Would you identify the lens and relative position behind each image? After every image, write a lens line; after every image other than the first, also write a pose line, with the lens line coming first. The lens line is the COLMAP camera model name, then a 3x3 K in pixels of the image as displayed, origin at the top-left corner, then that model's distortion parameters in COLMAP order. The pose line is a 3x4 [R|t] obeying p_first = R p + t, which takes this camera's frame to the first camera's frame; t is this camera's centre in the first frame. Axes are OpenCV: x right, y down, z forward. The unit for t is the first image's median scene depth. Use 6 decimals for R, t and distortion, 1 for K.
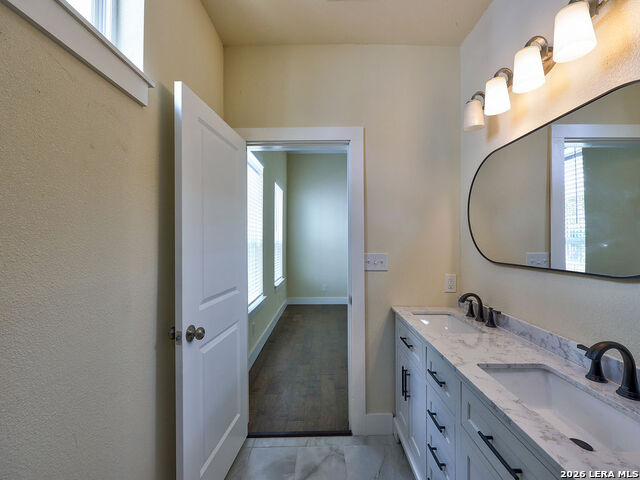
lens RADIAL K [[286.3, 0, 320.0], [0, 286.3, 240.0], [0, 0, 1]] dist [-0.000539, 0.000301]
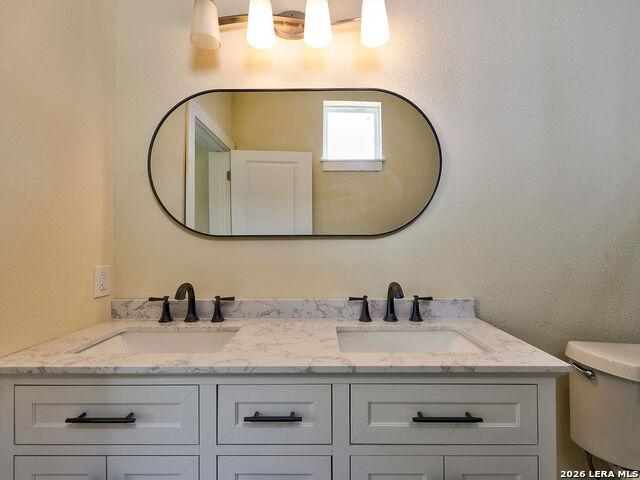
lens RADIAL K [[286.3, 0, 320.0], [0, 286.3, 240.0], [0, 0, 1]] dist [-0.000539, 0.000301]
pose [[-0.000561, 0.007053, 0.999975, -0.189219], [0.000335, 0.999975, -0.007053, 0.118042], [-1.000000, 0.000331, -0.000563, 0.907064]]
